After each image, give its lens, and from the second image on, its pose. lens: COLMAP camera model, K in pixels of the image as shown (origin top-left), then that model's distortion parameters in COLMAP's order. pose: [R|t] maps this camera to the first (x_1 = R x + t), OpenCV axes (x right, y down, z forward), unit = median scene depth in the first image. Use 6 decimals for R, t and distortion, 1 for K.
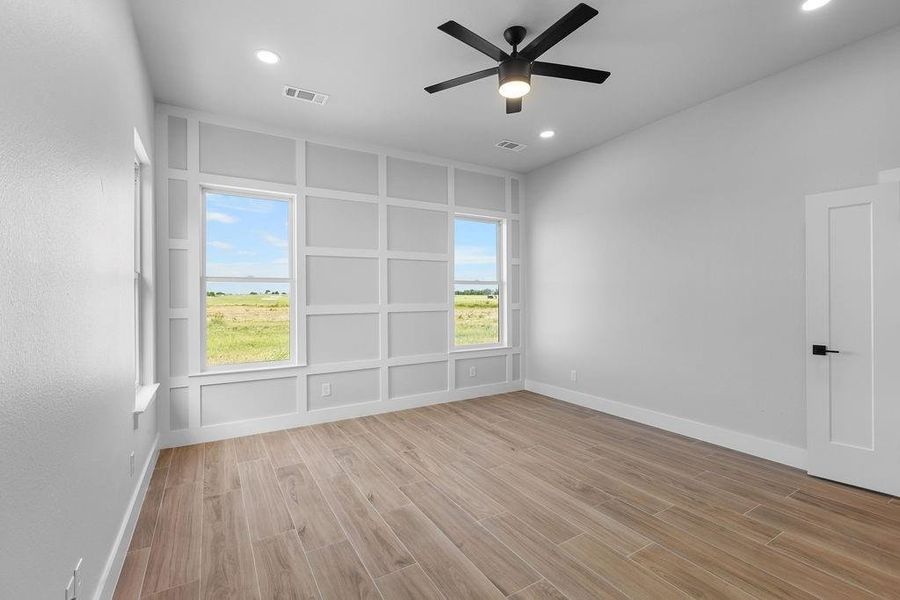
lens RADIAL K [[399.8, 0, 450.5], [0, 399.8, 291.6], [0, 0, 1]] dist [0.001455, 0.000223]
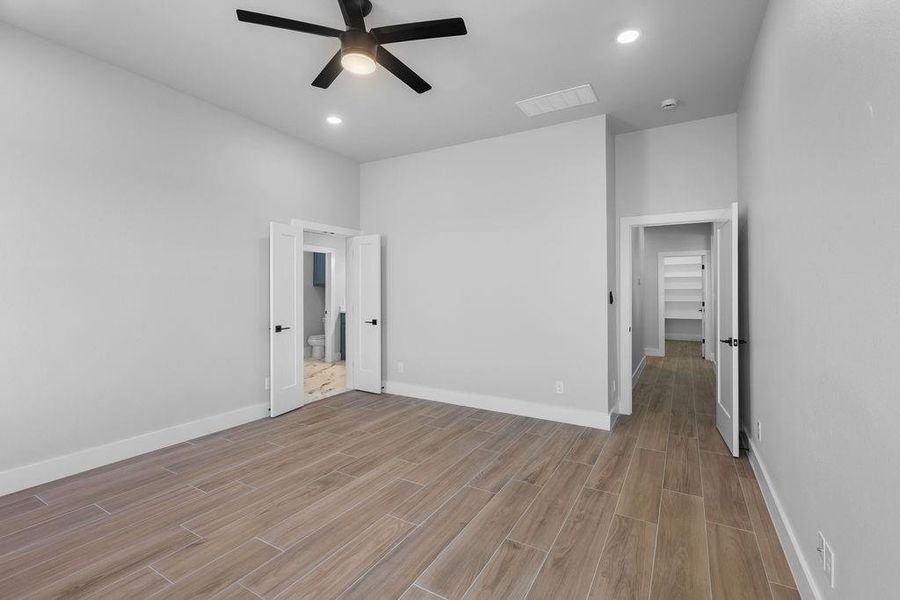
lens RADIAL K [[399.8, 0, 450.5], [0, 399.8, 291.6], [0, 0, 1]] dist [0.001455, 0.000223]
pose [[-0.478726, 0.007167, 0.877935, -0.747548], [-0.010252, 0.999853, -0.013752, 0.026781], [-0.877905, -0.015584, -0.478582, 1.290855]]
